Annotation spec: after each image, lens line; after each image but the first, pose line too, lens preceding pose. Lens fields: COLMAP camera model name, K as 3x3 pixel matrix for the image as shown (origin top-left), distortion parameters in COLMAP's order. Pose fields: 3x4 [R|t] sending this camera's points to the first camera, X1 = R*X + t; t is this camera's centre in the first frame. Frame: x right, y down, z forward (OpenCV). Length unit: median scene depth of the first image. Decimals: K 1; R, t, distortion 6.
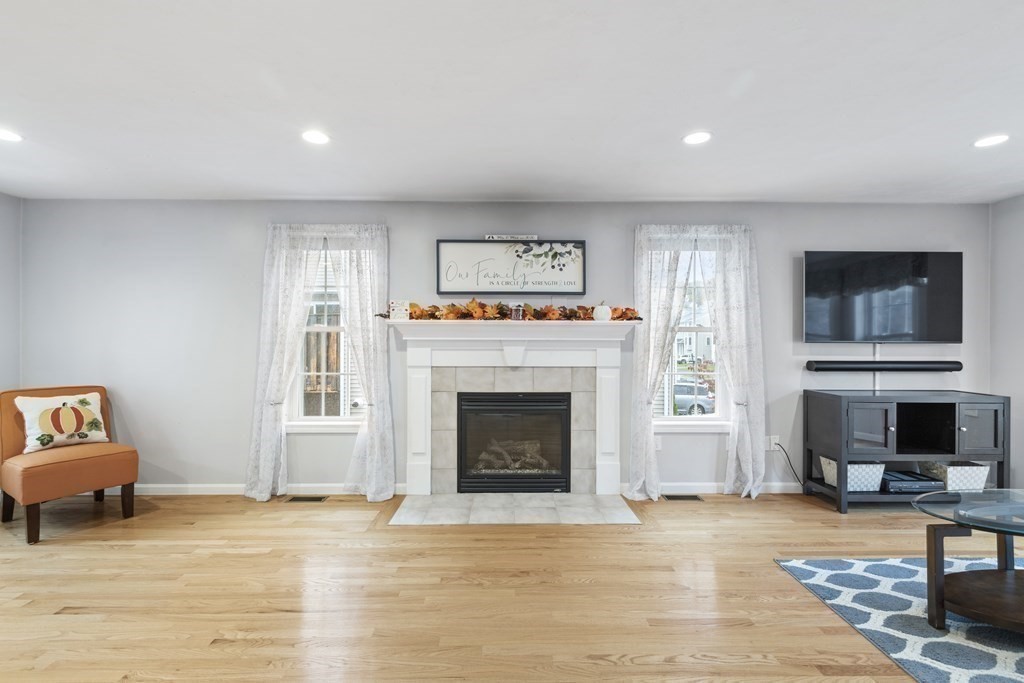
lens RADIAL K [[473.9, 0, 515.9], [0, 473.9, 335.2], [0, 0, 1]] dist [0.018502, 0.000590]
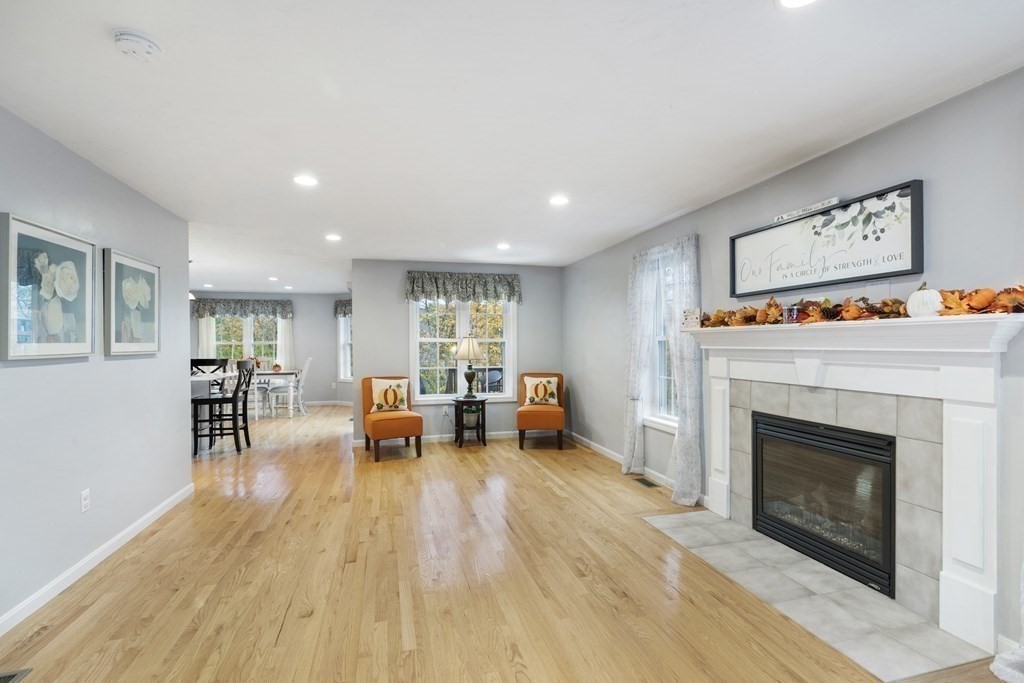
lens RADIAL K [[473.9, 0, 504.2], [0, 473.9, 342.2], [0, 0, 1]] dist [0.018502, 0.000590]
pose [[0.229612, -0.003729, -0.973275, 0.606947], [0.006920, 0.999974, -0.002198, -0.002952], [0.973258, -0.006230, 0.229632, 0.373972]]
